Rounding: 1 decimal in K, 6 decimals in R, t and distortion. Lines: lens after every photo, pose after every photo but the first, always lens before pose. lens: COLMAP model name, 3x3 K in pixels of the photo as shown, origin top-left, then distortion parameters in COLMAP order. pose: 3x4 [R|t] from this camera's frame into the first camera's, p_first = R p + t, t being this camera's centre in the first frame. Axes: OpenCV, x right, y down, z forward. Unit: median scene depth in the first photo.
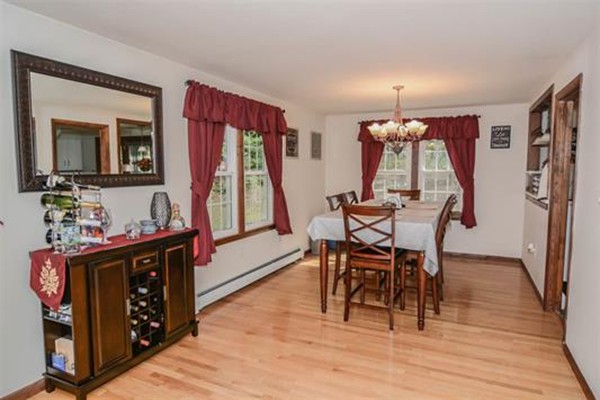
lens RADIAL K [[343.5, 0, 300.1], [0, 343.5, 200.1], [0, 0, 1]] dist [-0.012778, -0.002223]
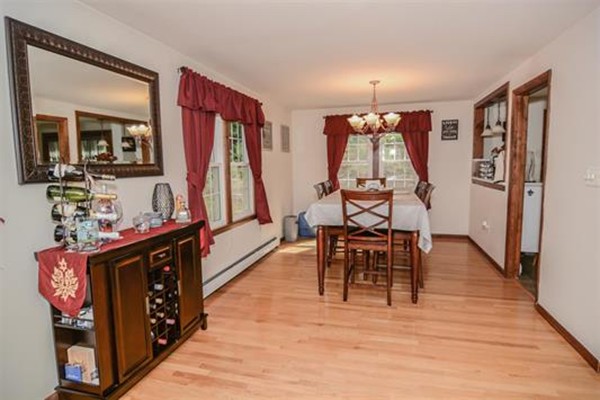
lens RADIAL K [[318.6, 0, 299.4], [0, 318.6, 198.6], [0, 0, 1]] dist [-0.010475, -0.007405]
pose [[0.986353, -0.034543, 0.160980, -0.164149], [0.031525, 0.999277, 0.021264, 0.012002], [-0.161598, -0.015899, 0.986729, 0.062390]]
